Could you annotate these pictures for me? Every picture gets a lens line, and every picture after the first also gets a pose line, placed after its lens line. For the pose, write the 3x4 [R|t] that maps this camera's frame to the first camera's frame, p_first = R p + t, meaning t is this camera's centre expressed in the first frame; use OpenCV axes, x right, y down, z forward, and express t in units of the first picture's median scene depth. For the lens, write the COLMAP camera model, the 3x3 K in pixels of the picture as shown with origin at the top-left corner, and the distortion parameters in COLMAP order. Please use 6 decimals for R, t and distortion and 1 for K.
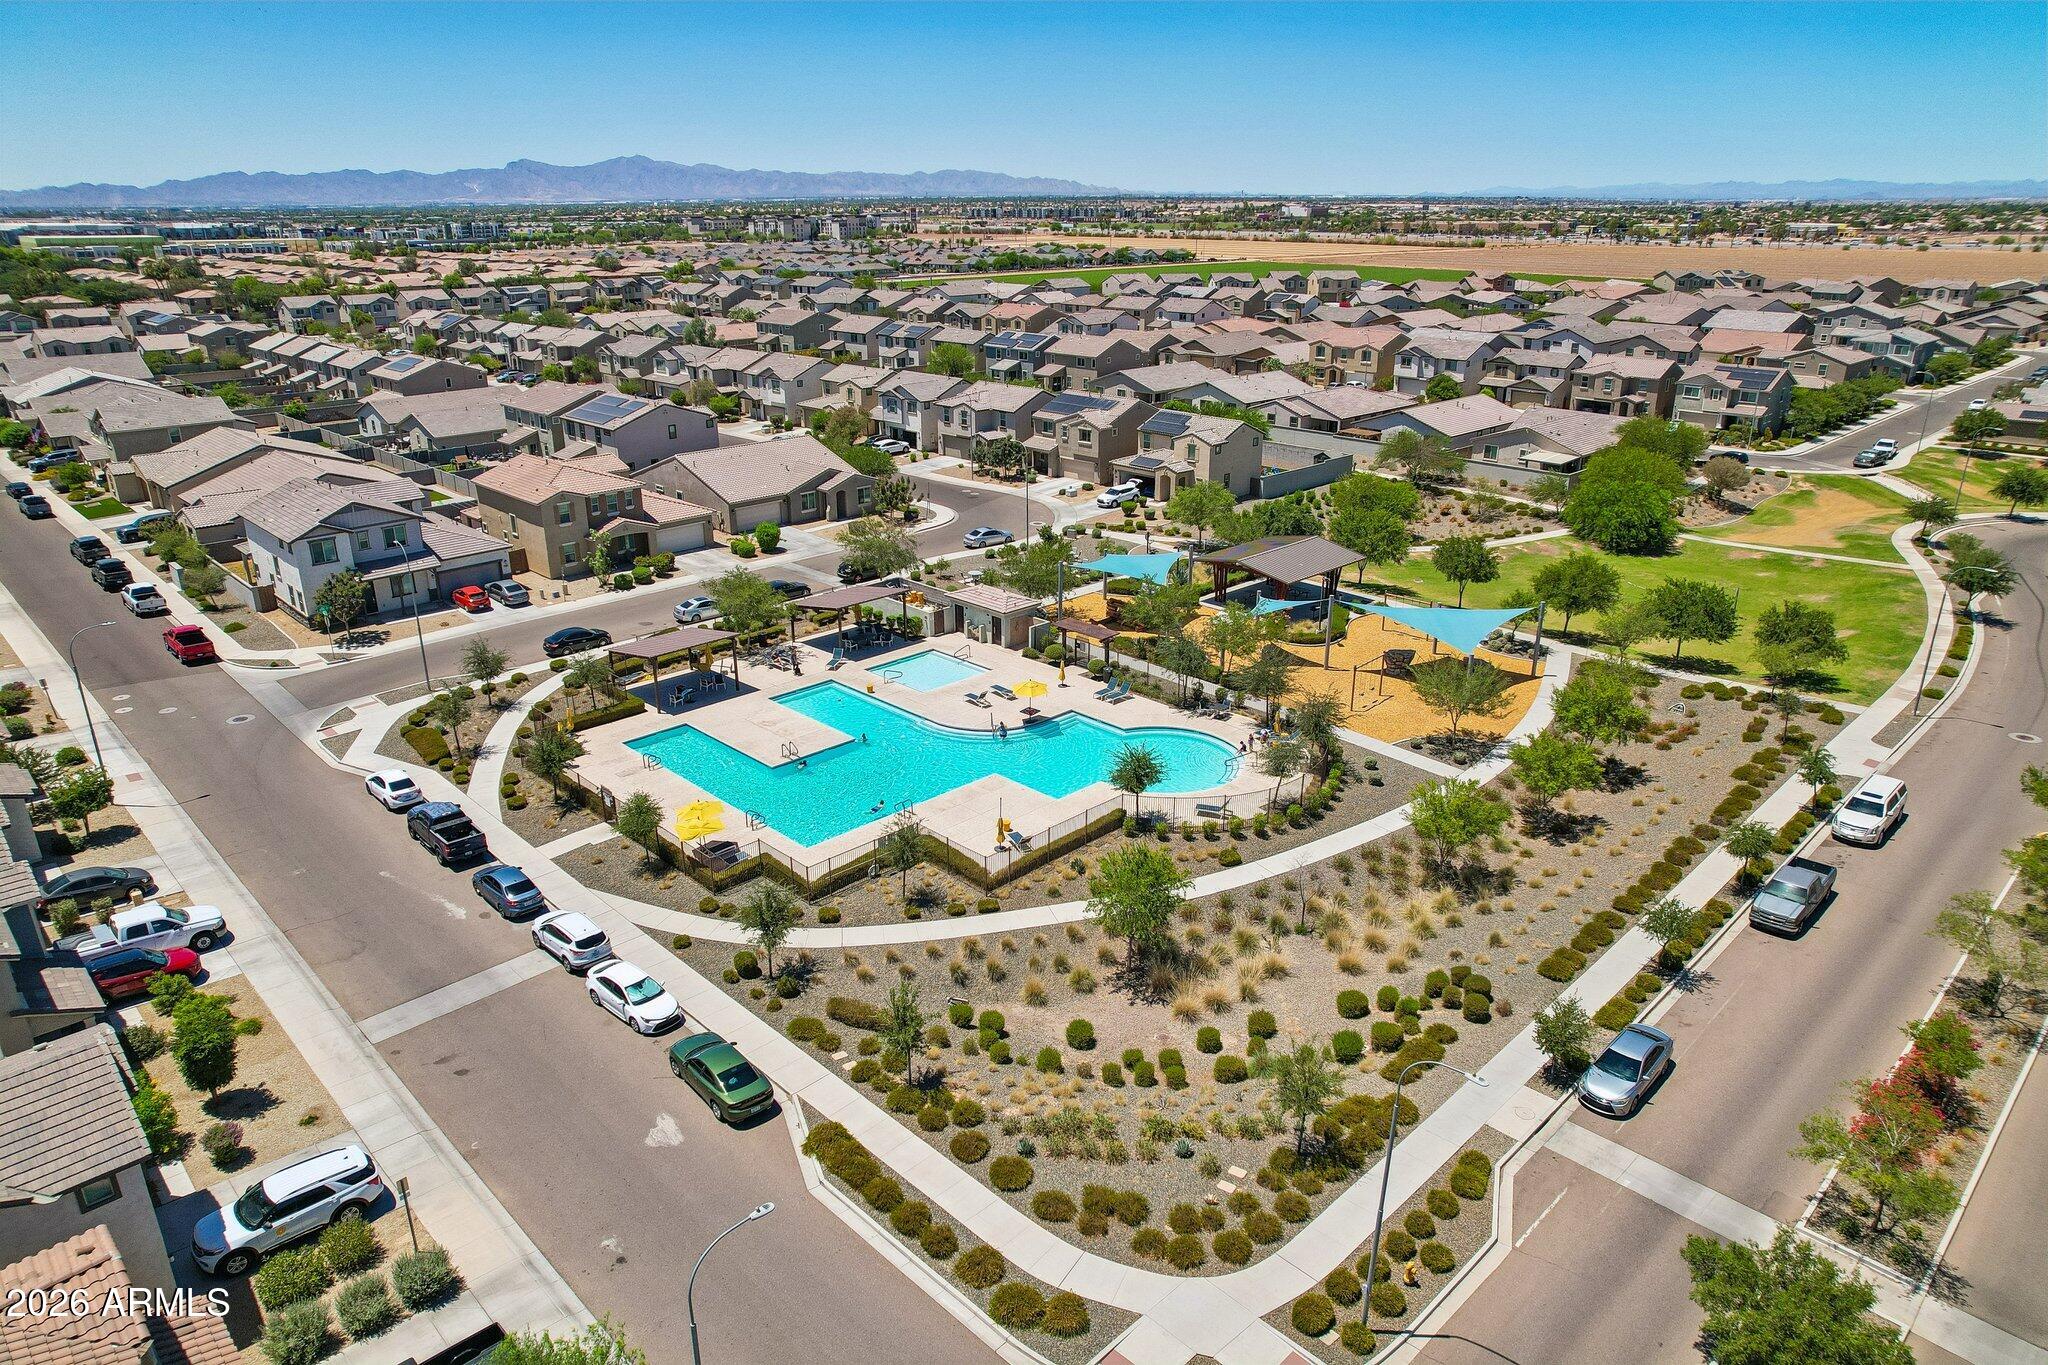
lens RADIAL K [[1303.4, 0, 1024.0], [0, 1303.4, 682.5], [0, 0, 1]] dist [-0.067576, 0.044649]
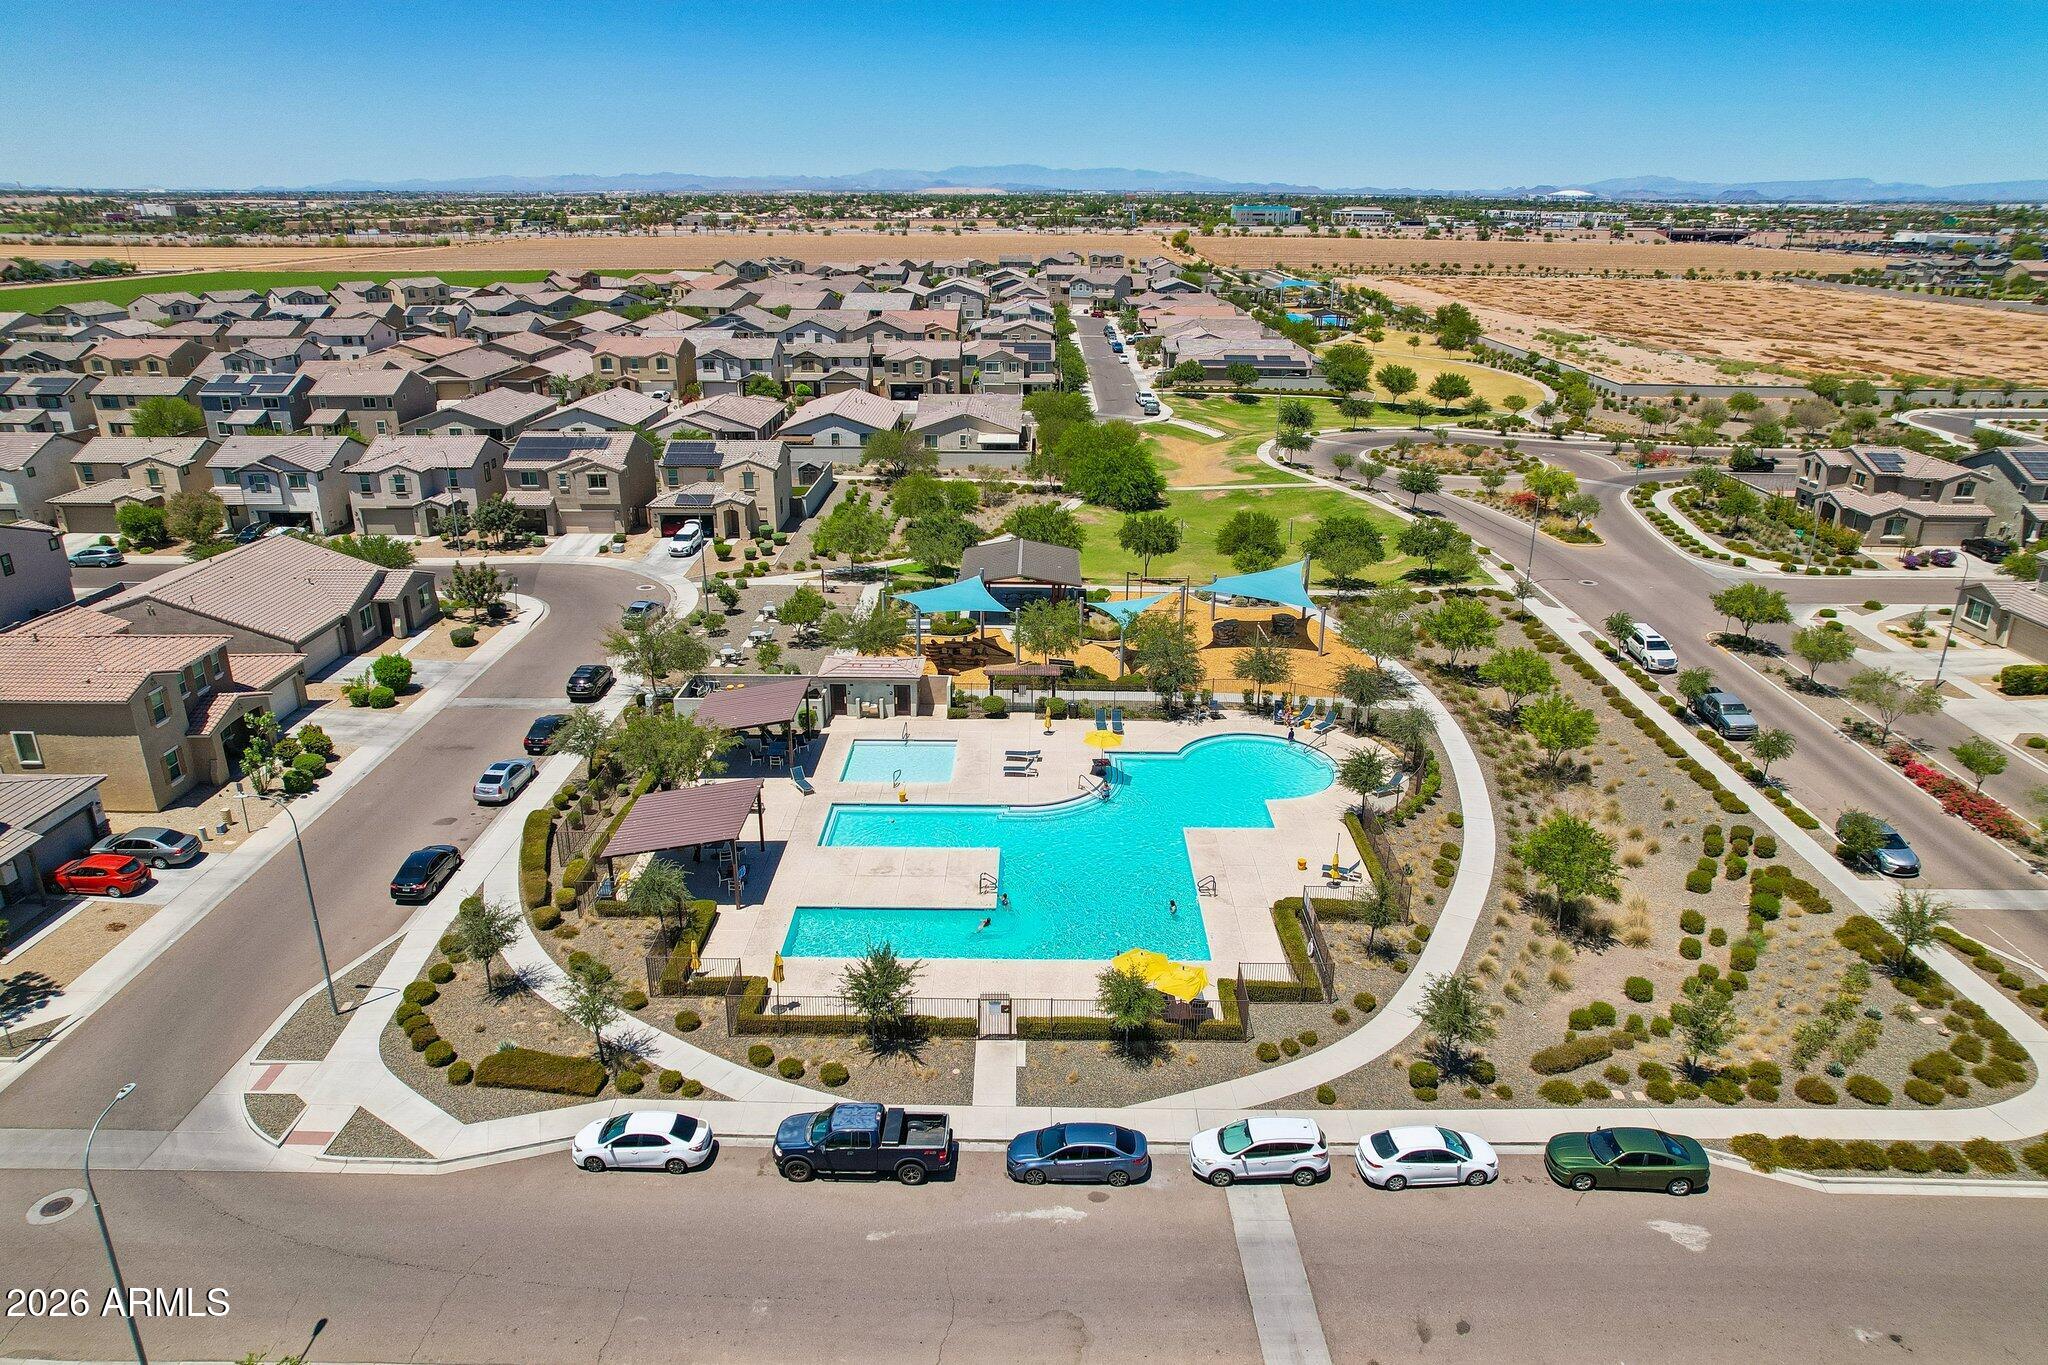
lens RADIAL K [[1312.1, 0, 1024.0], [0, 1312.1, 682.5], [0, 0, 1]] dist [-0.077624, 0.068468]
pose [[0.707616, -0.242148, 0.663810, -0.474644], [0.240463, 0.965898, 0.096014, -0.100807], [-0.664423, 0.091680, 0.741712, 0.245736]]
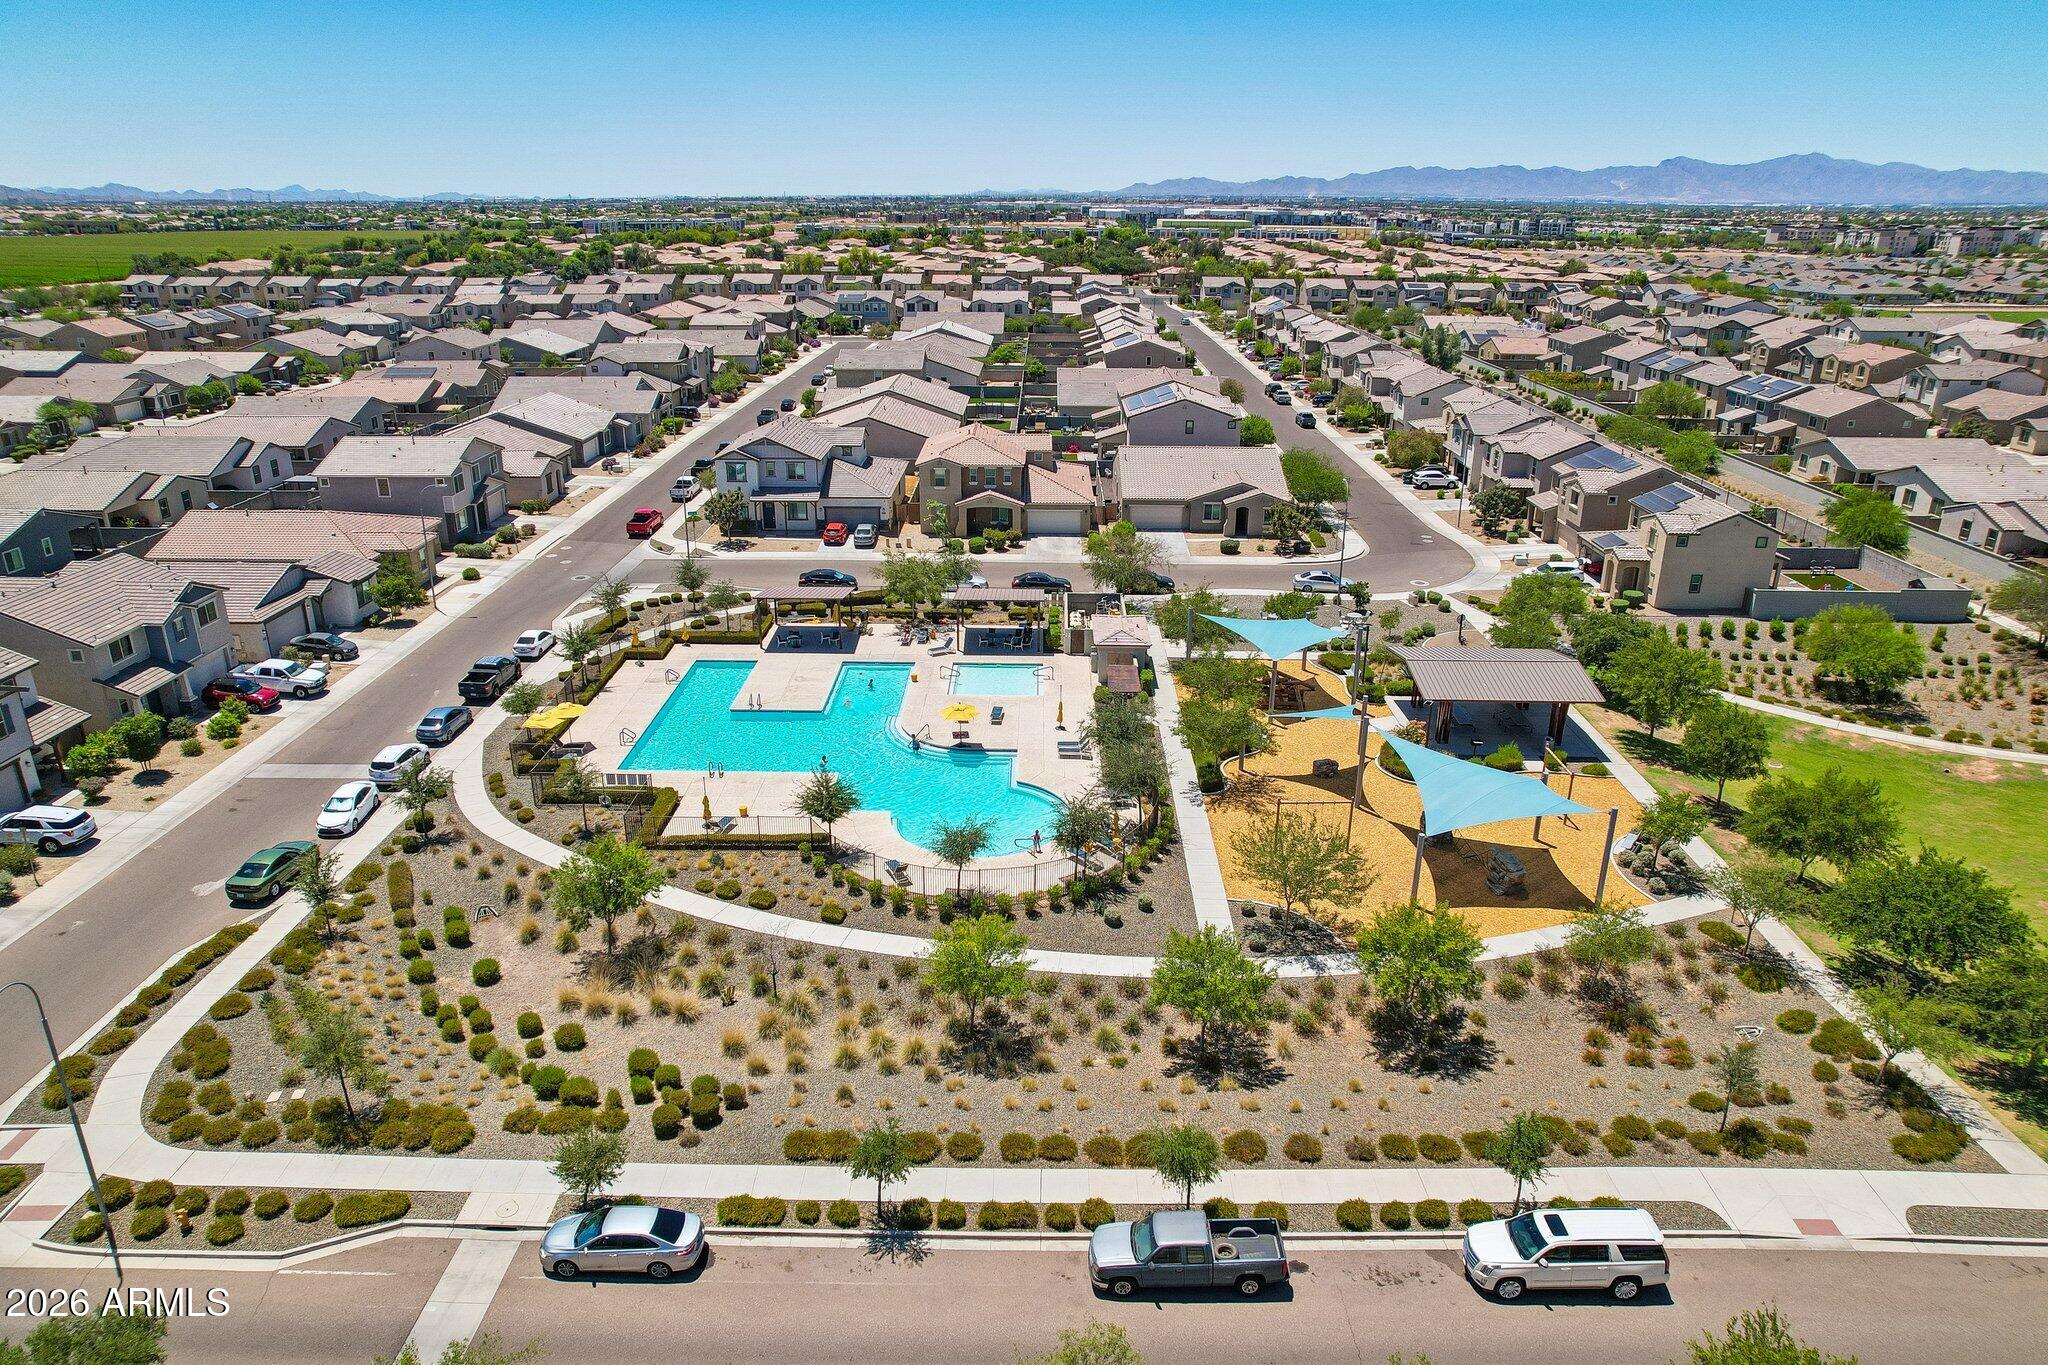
lens RADIAL K [[1312.1, 0, 1024.0], [0, 1312.1, 682.5], [0, 0, 1]] dist [-0.077624, 0.068468]
pose [[0.708282, 0.256307, -0.657756, 0.492602], [-0.256418, 0.961528, 0.098562, -0.091139], [0.657713, 0.098851, 0.746754, 0.218602]]
